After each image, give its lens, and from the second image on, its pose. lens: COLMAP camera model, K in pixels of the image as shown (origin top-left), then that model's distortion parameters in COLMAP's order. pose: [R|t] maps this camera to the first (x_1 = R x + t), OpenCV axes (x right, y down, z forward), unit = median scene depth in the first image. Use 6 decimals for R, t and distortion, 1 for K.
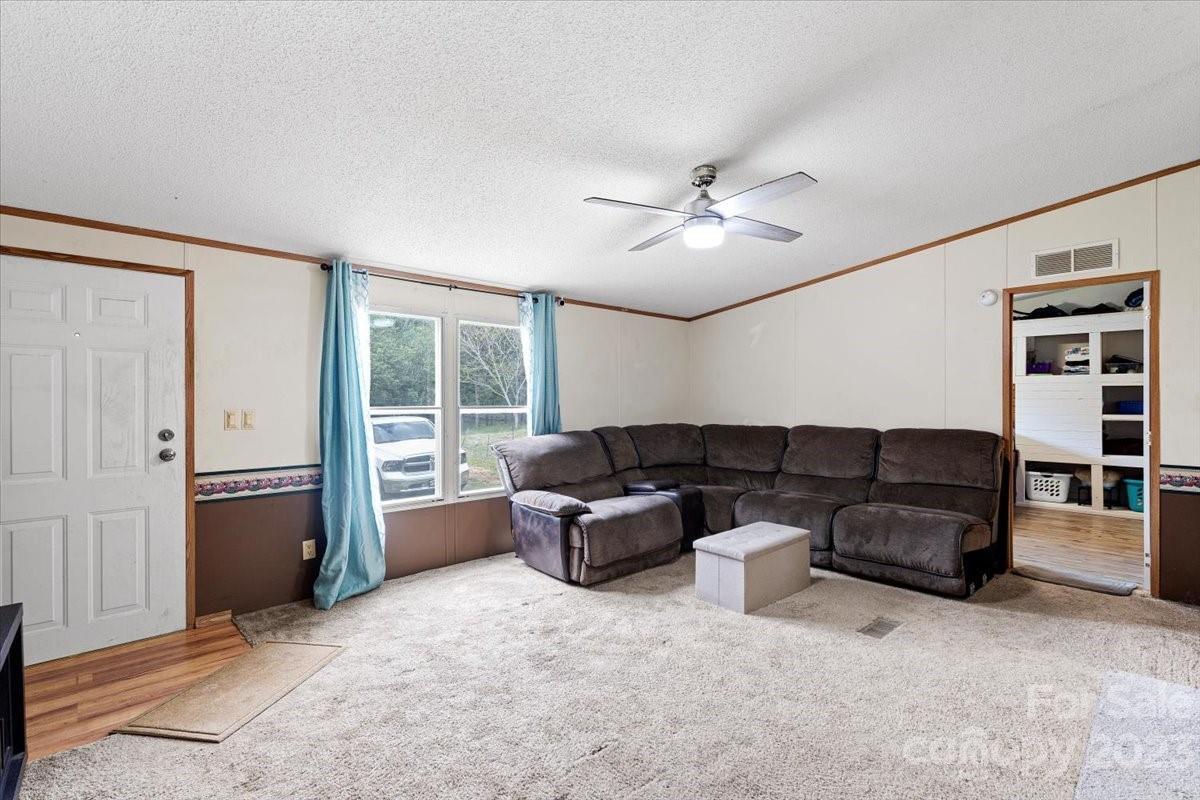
lens RADIAL K [[537.5, 0, 611.7], [0, 537.5, 401.5], [0, 0, 1]] dist [0.000684, 0.000278]
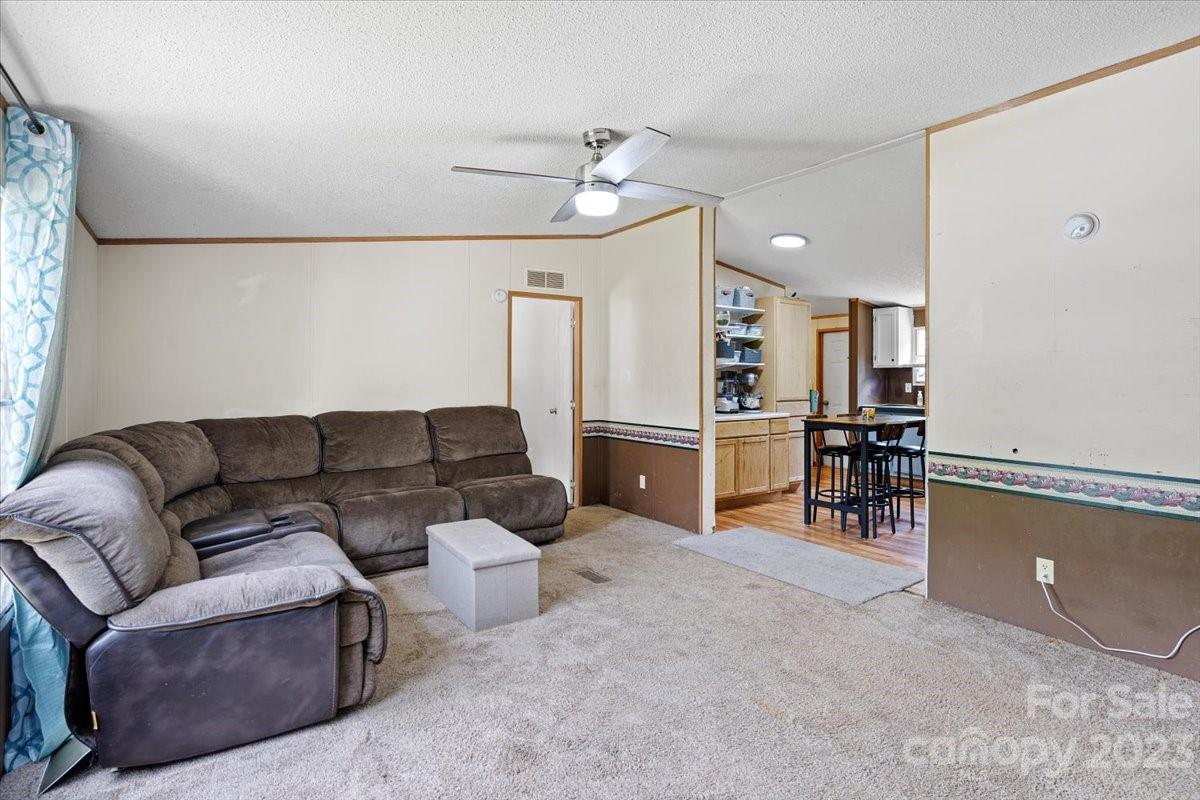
lens RADIAL K [[585.2, 0, 583.9], [0, 585.2, 373.2], [0, 0, 1]] dist [0.012504, 0.001624]
pose [[0.182033, 0.010690, 0.983234, -0.731418], [0.005679, 0.999913, -0.011922, -0.002708], [-0.983276, 0.007754, 0.181957, 0.756885]]
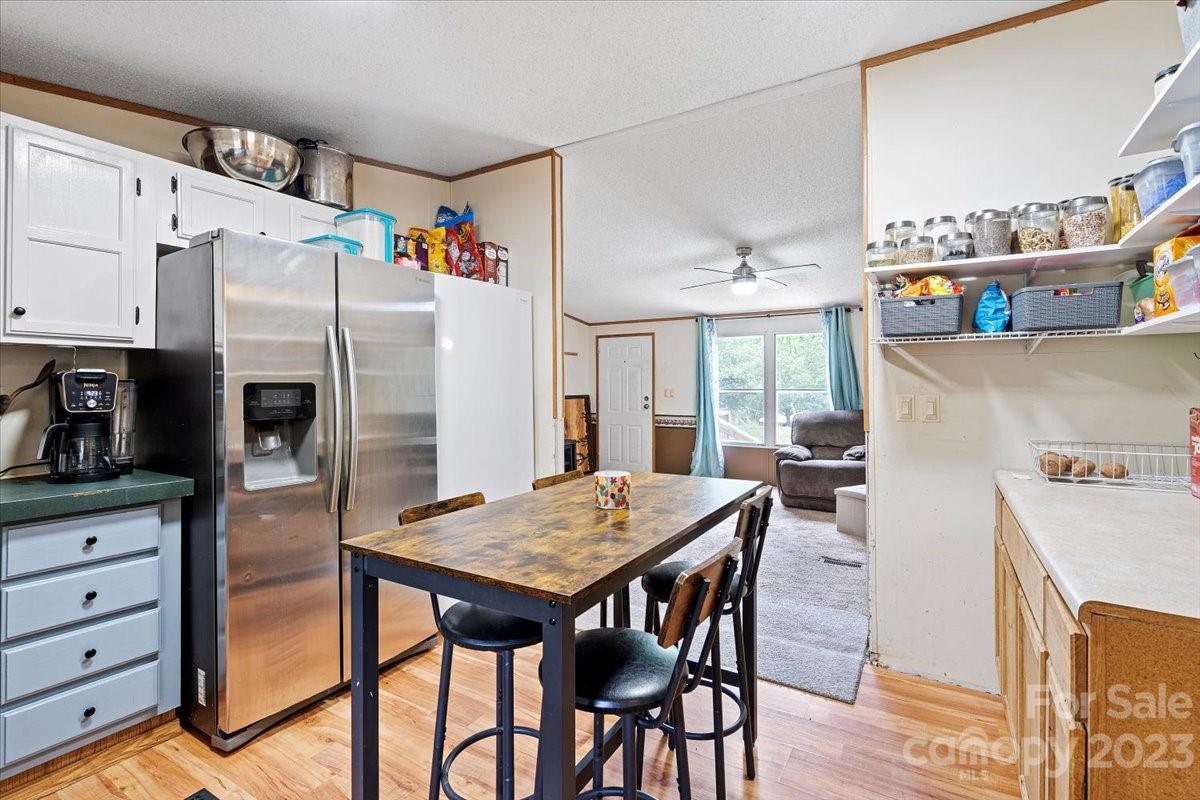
lens RADIAL K [[574.2, 0, 602.8], [0, 574.2, 387.1], [0, 0, 1]] dist [-0.001361, -0.000025]
pose [[0.262363, 0.006094, -0.964950, 1.615161], [-0.001625, 0.999981, 0.005873, -0.006616], [0.964968, 0.000027, 0.262368, 0.078725]]
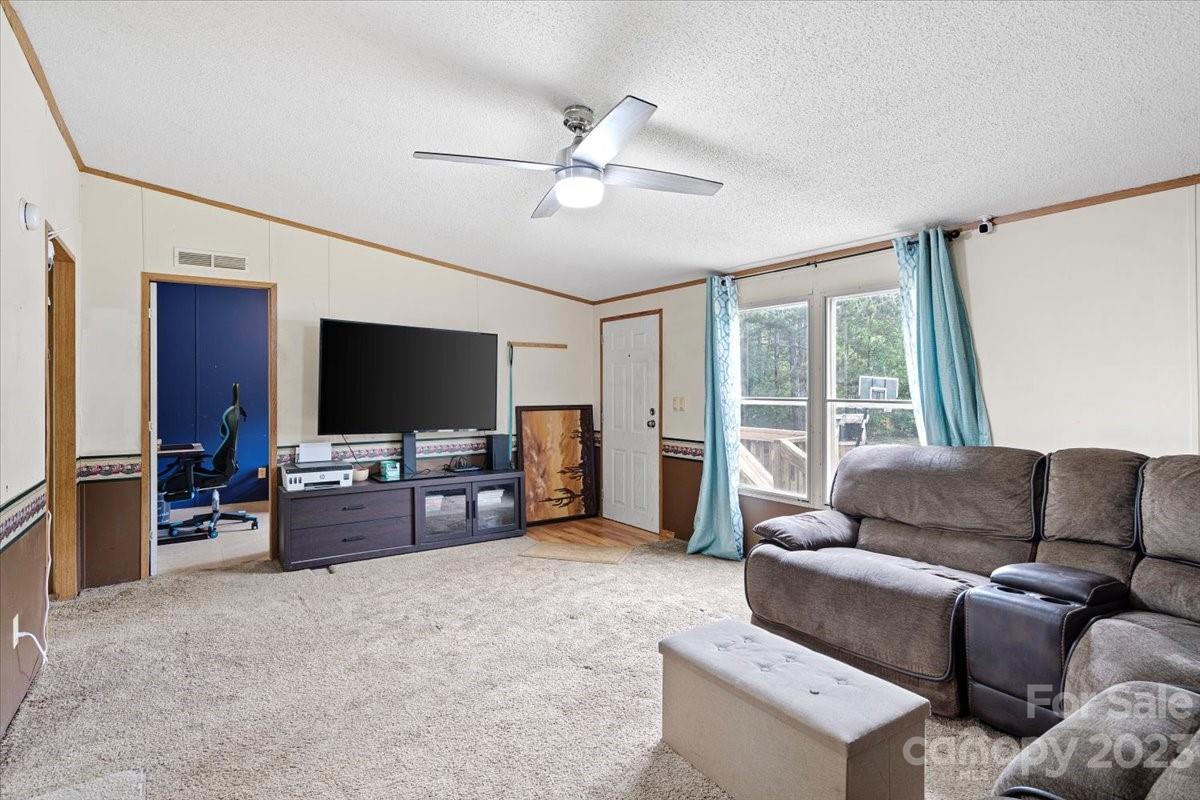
lens RADIAL K [[606.5, 0, 607.5], [0, 606.5, 392.0], [0, 0, 1]] dist [-0.000293, 0.000387]
pose [[-0.146558, 0.005201, -0.989188, 0.956355], [-0.006188, 0.999962, 0.006175, -0.007963], [0.989183, 0.007026, -0.146520, 1.051173]]
